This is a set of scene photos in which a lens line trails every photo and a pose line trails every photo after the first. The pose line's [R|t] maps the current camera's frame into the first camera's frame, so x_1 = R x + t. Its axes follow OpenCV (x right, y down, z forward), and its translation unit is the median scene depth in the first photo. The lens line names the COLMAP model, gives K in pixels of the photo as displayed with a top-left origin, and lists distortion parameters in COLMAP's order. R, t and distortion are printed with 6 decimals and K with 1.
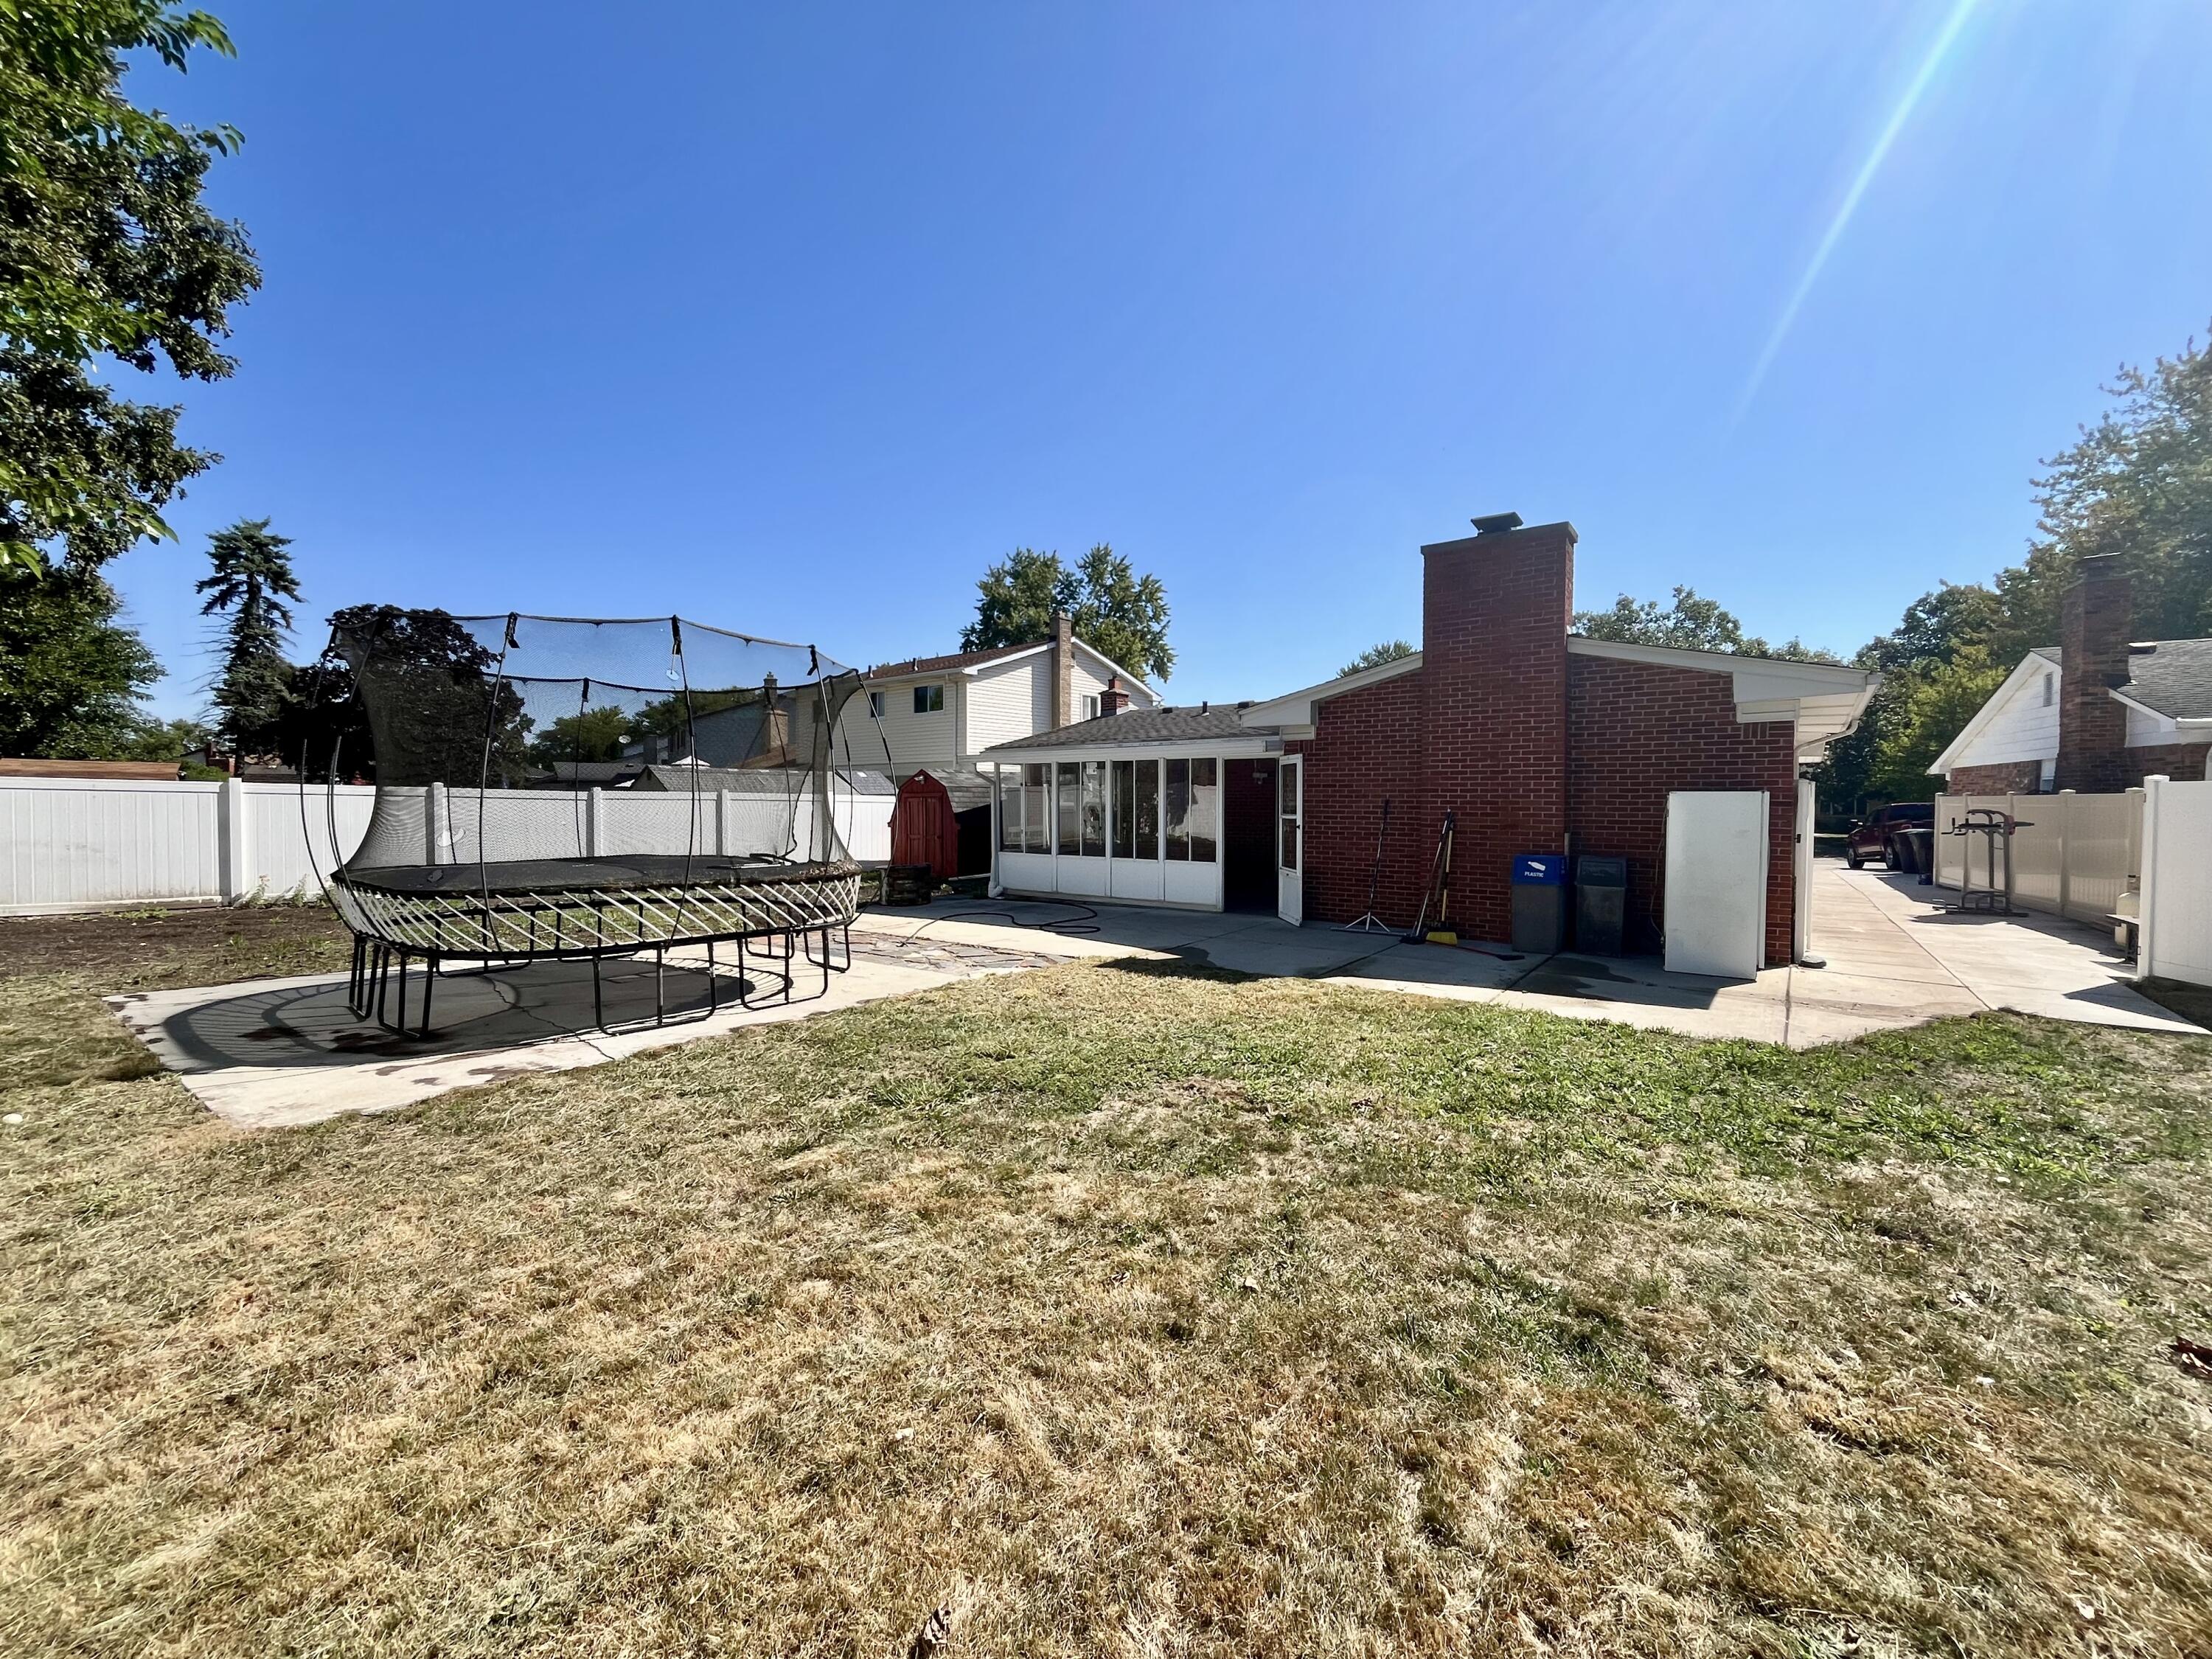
lens RADIAL K [[900.3, 0, 1106.0], [0, 900.3, 829.5], [0, 0, 1]] dist [-0.016626, 0.008585]
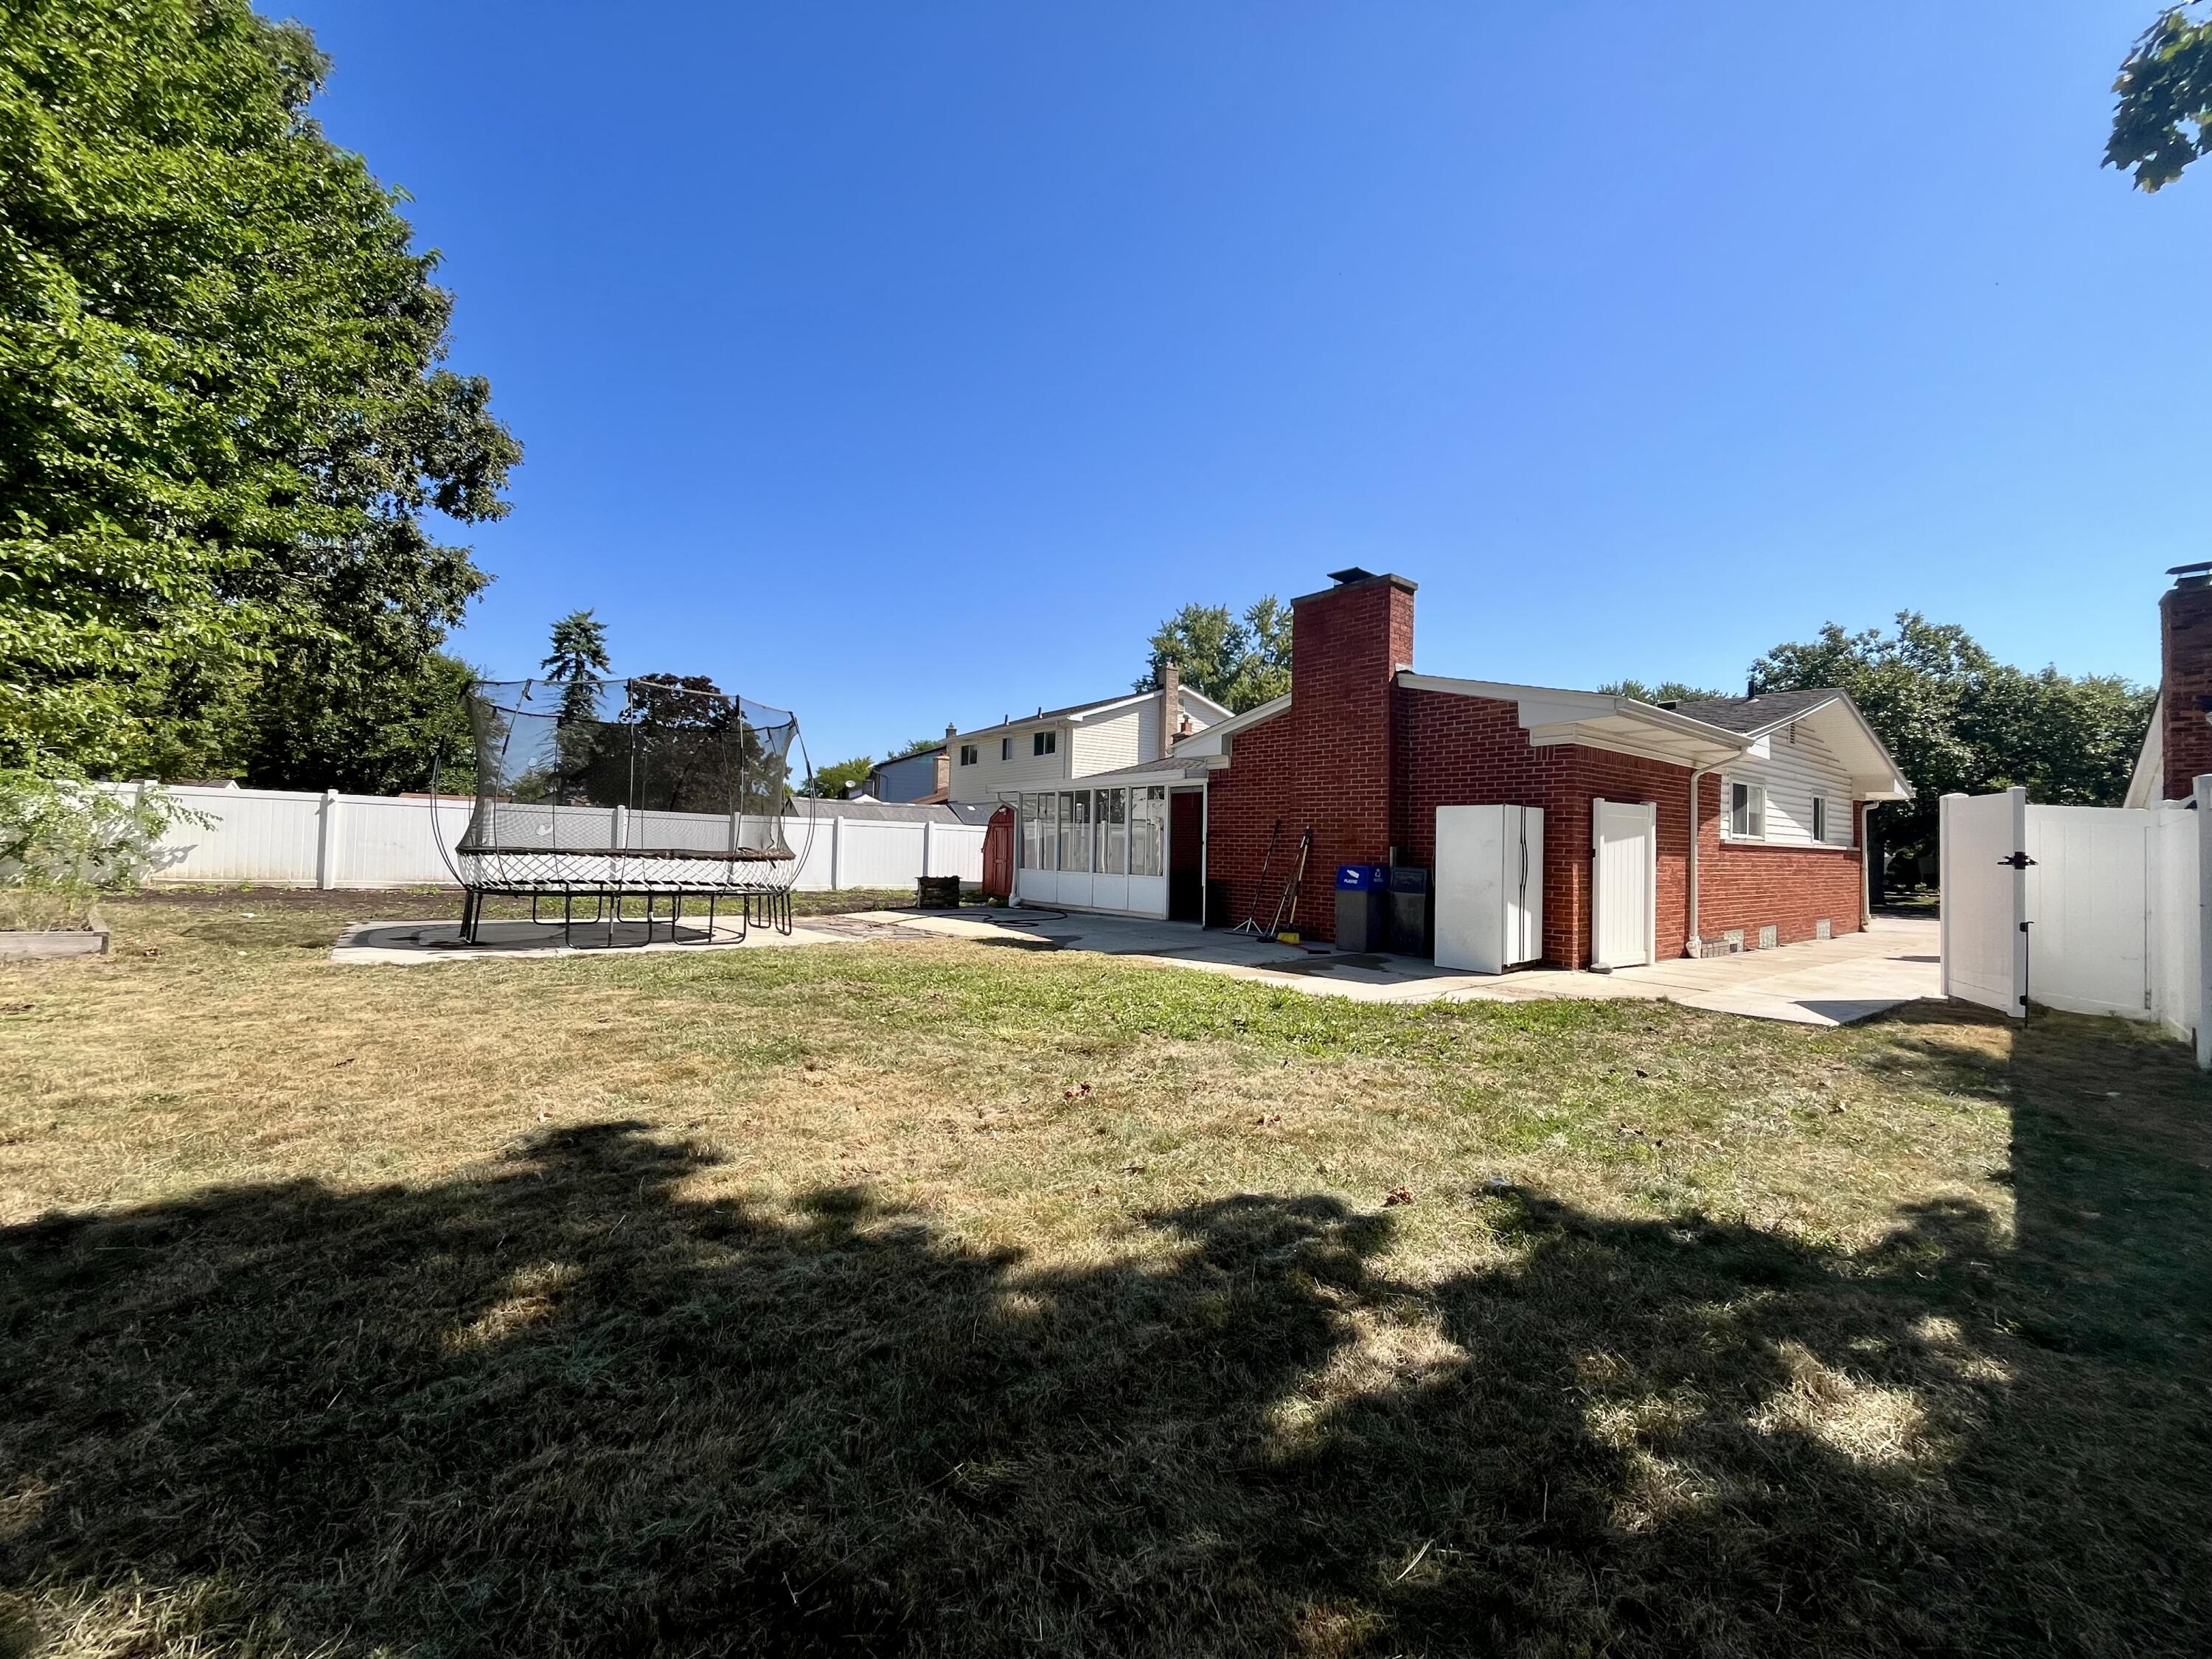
lens RADIAL K [[900.3, 0, 1106.0], [0, 900.3, 829.5], [0, 0, 1]] dist [-0.016626, 0.008585]
pose [[0.968046, 0.014138, -0.250375, 0.151774], [-0.027780, 0.998310, -0.051038, 0.016788], [0.249230, 0.056362, 0.966803, -0.058535]]
